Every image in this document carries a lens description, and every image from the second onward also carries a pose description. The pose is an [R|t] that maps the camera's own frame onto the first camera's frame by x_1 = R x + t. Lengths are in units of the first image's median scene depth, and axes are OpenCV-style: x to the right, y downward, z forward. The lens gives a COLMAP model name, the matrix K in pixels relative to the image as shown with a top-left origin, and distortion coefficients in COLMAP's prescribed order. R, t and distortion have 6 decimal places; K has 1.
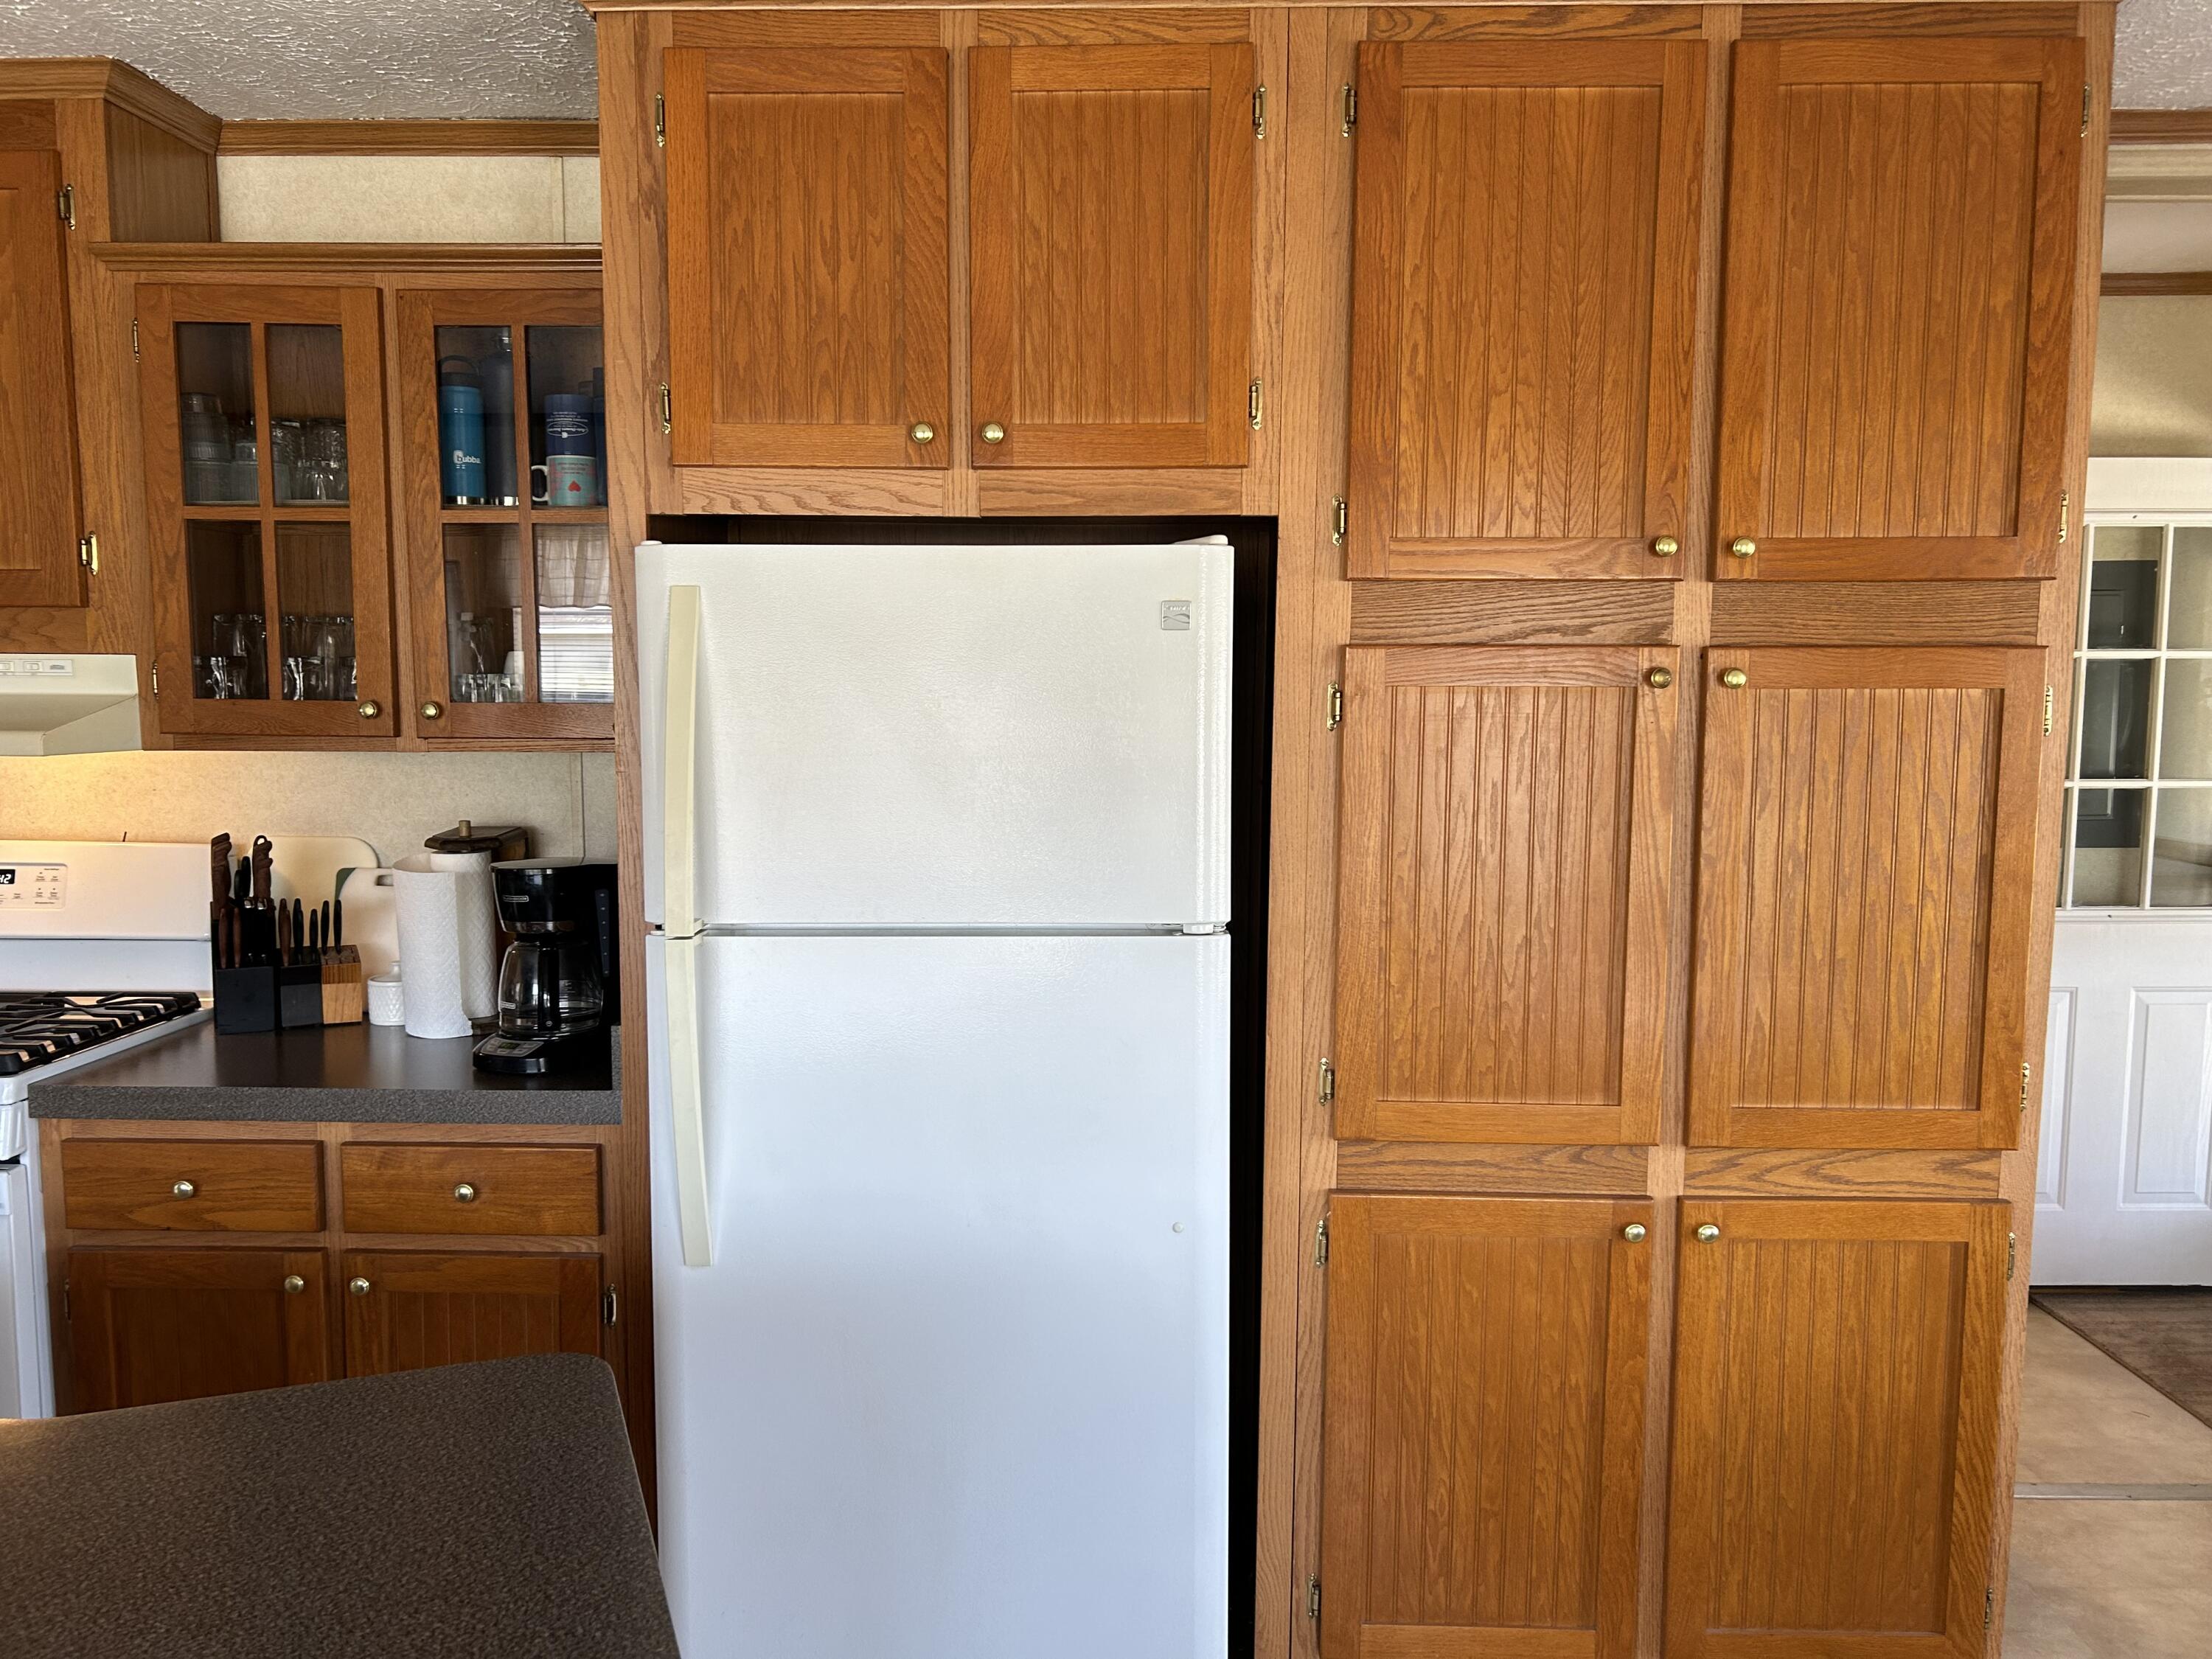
lens RADIAL K [[1669.8, 0, 1078.3], [0, 1669.8, 846.3], [0, 0, 1]] dist [0.043250, -0.047385]
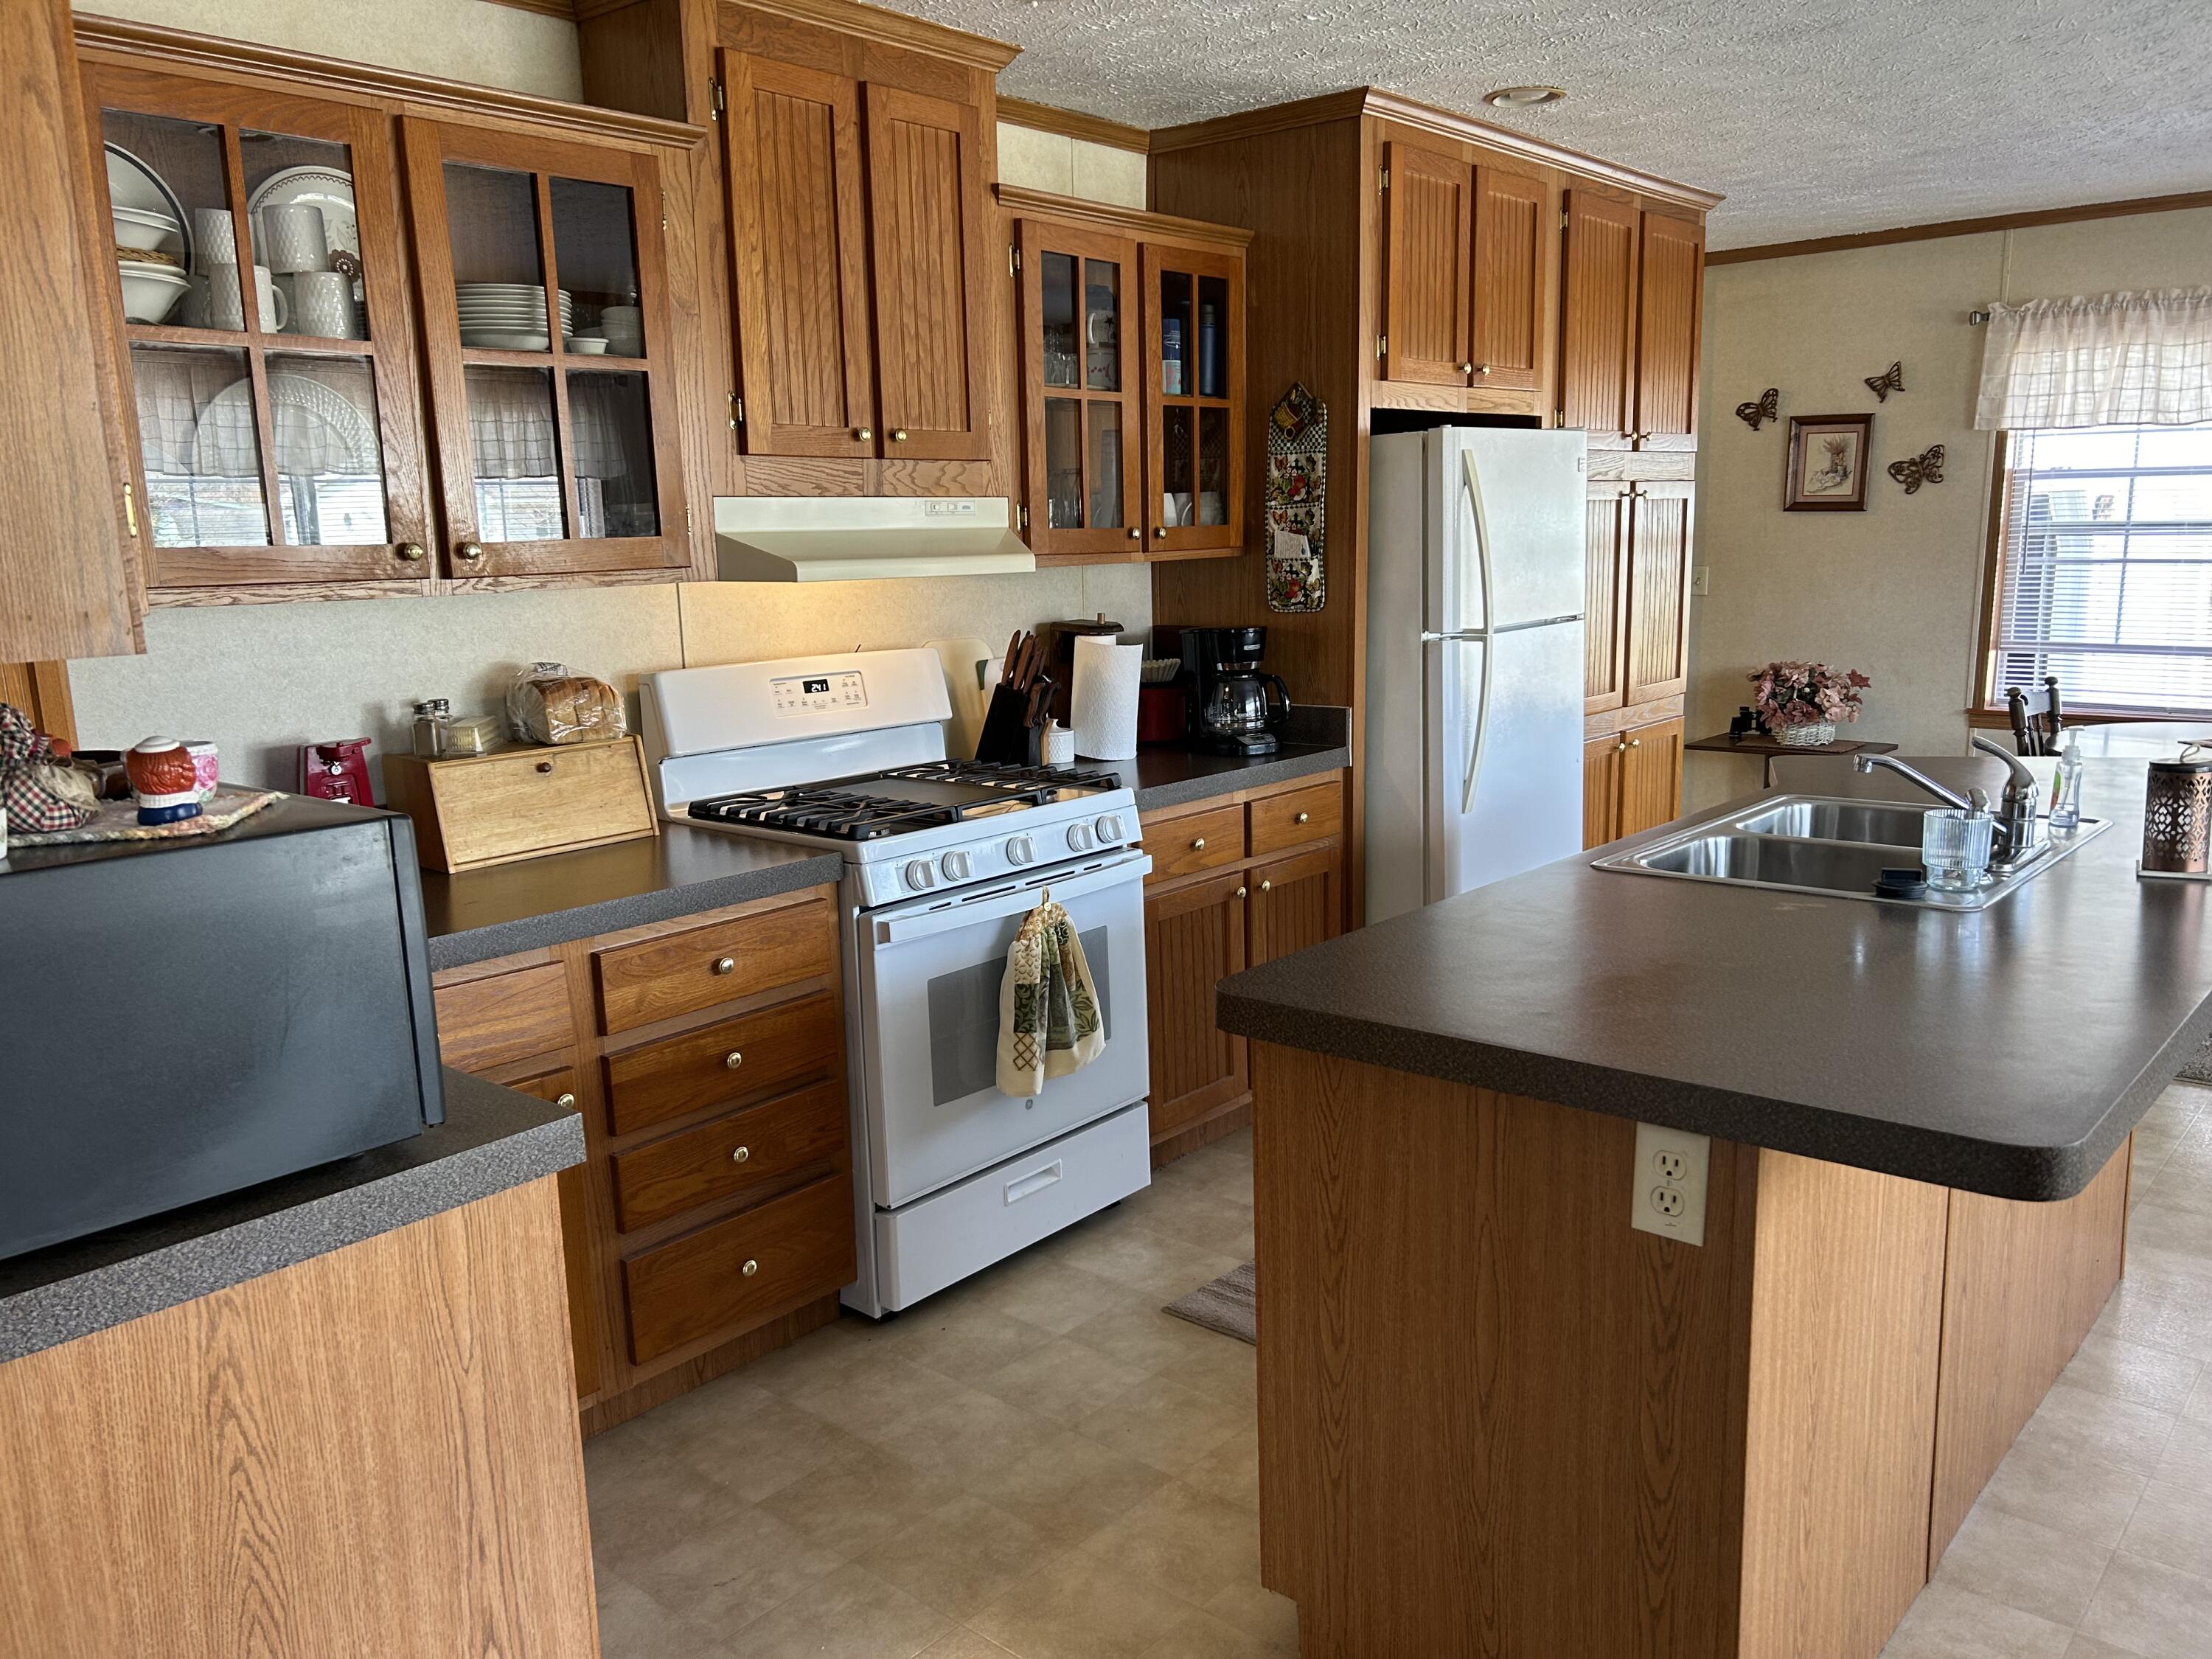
lens RADIAL K [[1669.8, 0, 1078.3], [0, 1669.8, 846.3], [0, 0, 1]] dist [0.043250, -0.047385]
pose [[0.649296, -0.164646, 0.742500, -1.597637], [0.107681, 0.986352, 0.124554, 0.003335], [-0.752874, -0.000919, 0.658164, 0.068229]]
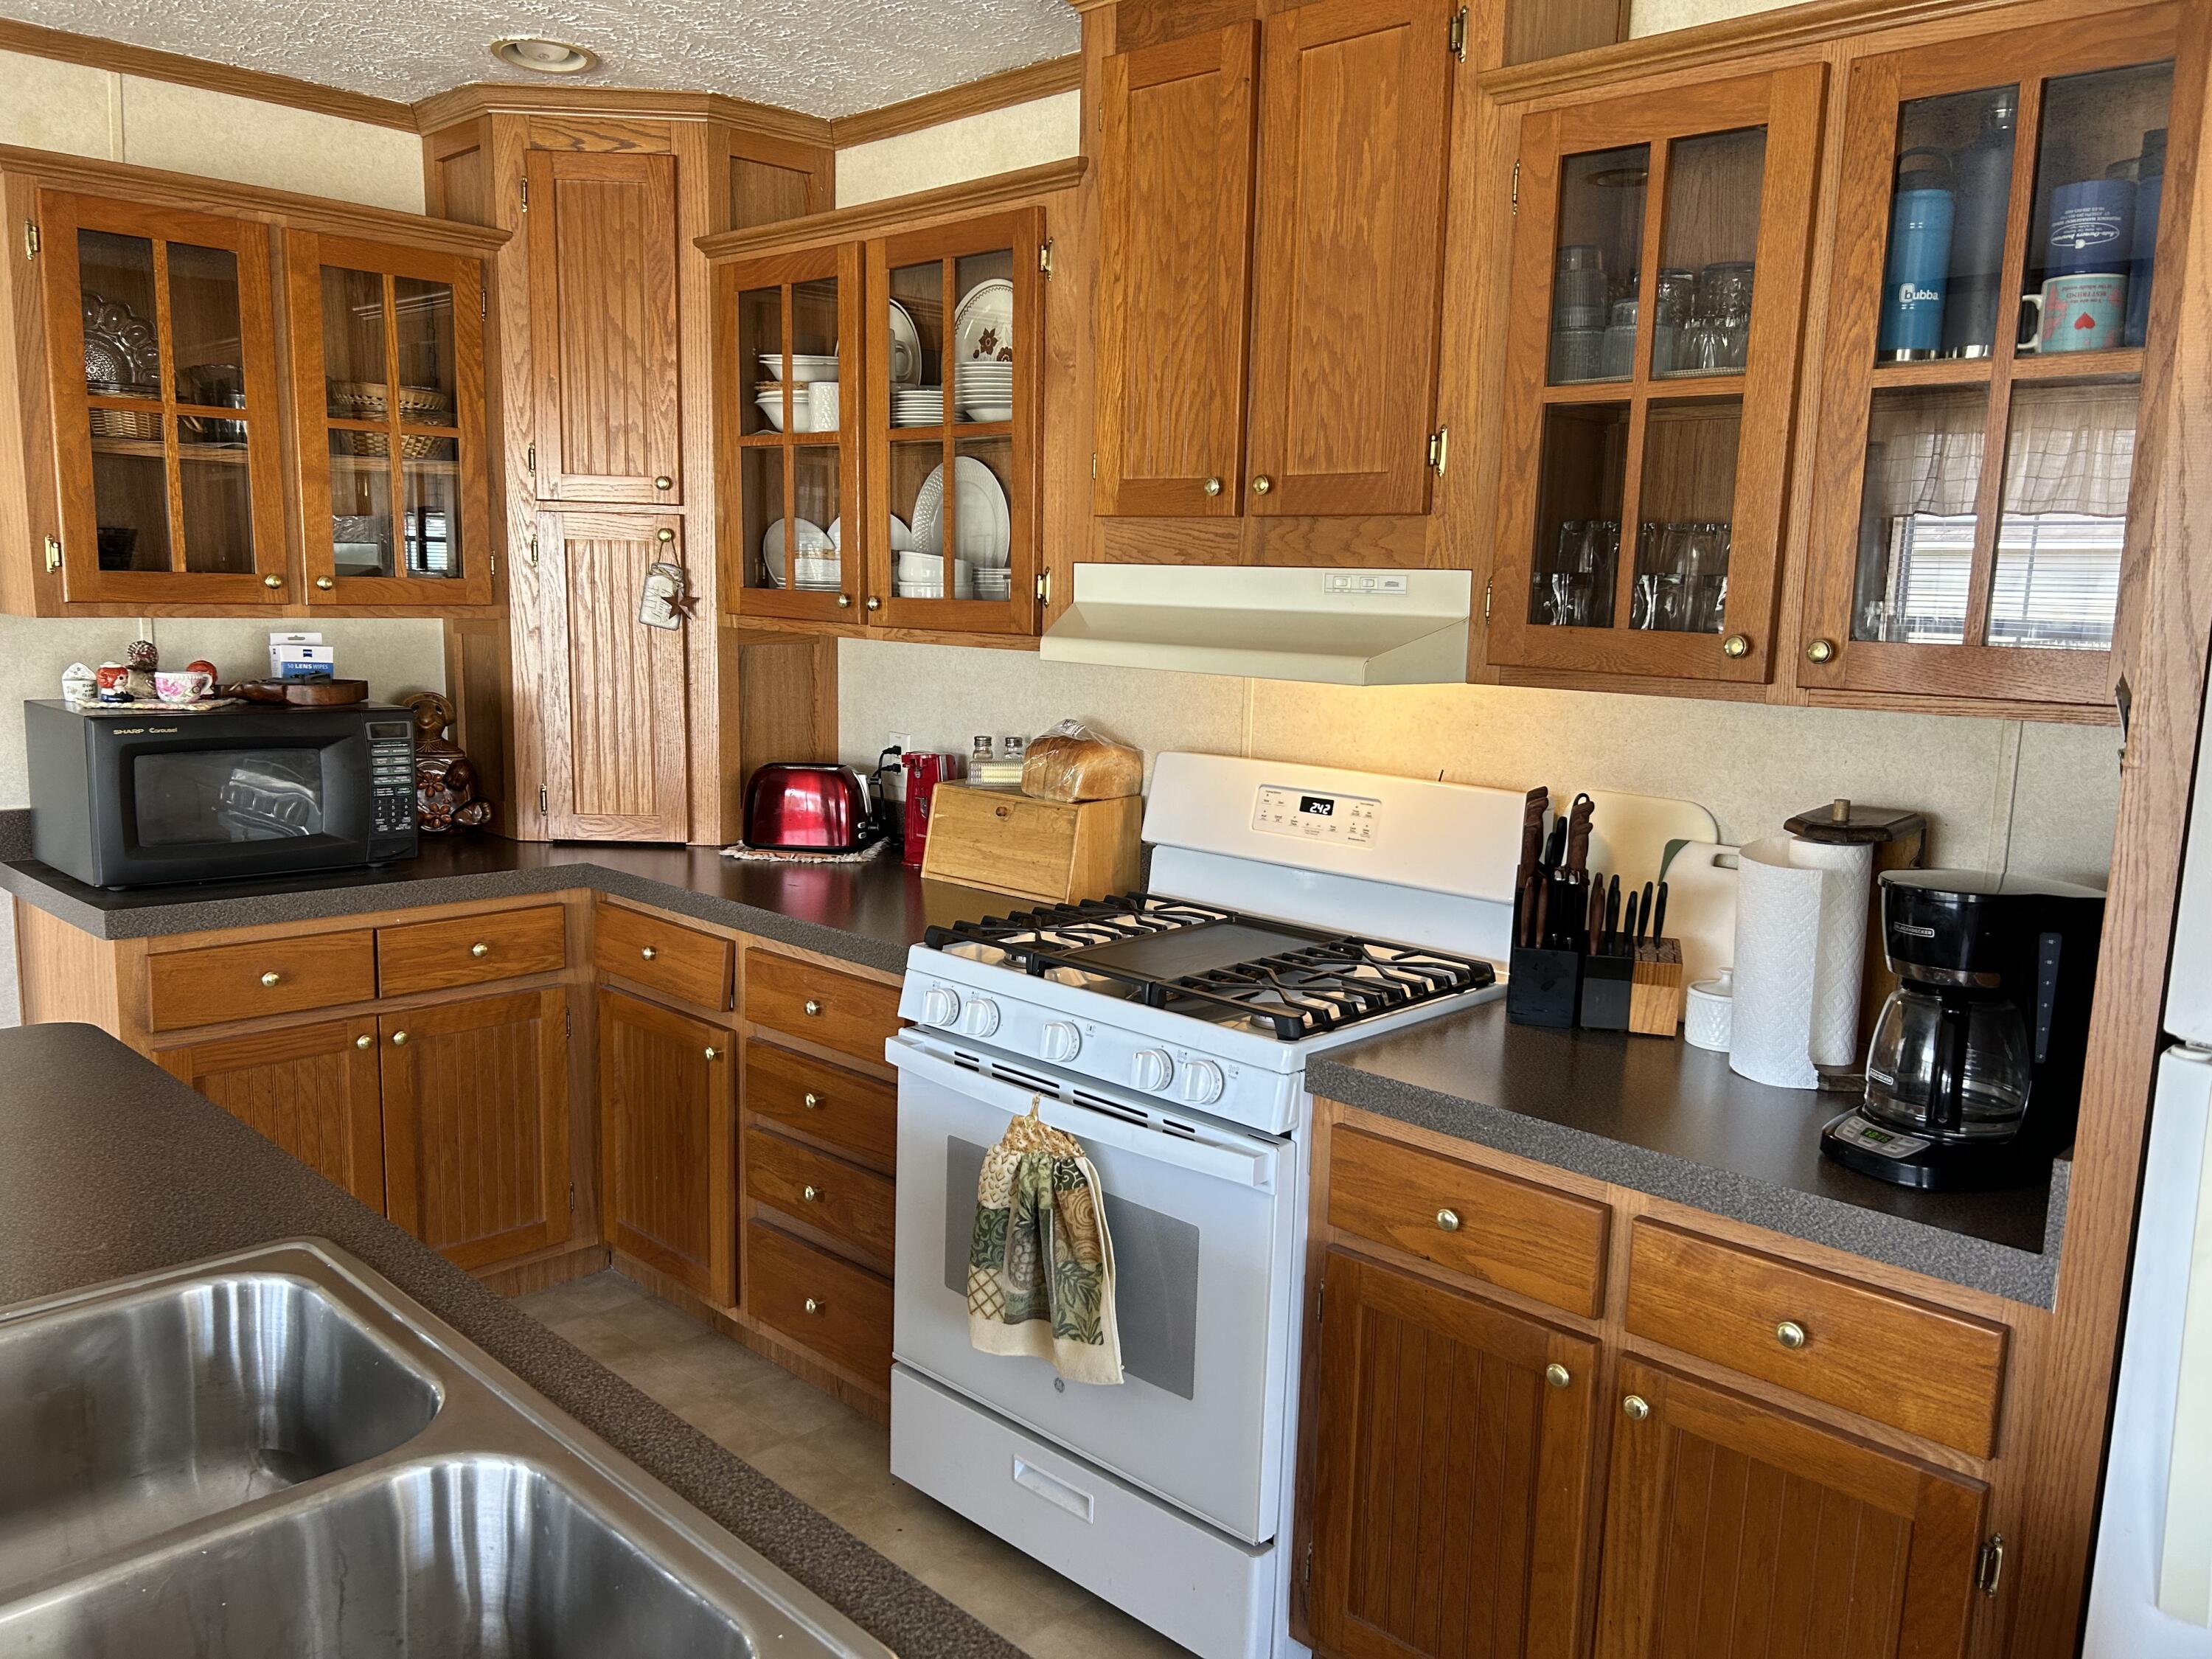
lens RADIAL K [[1669.8, 0, 1078.3], [0, 1669.8, 846.3], [0, 0, 1]] dist [0.043250, -0.047385]
pose [[0.730263, 0.124621, -0.671703, -0.119245], [-0.090872, 0.992204, 0.085289, -0.029384], [0.677095, -0.001245, 0.735895, 0.243471]]
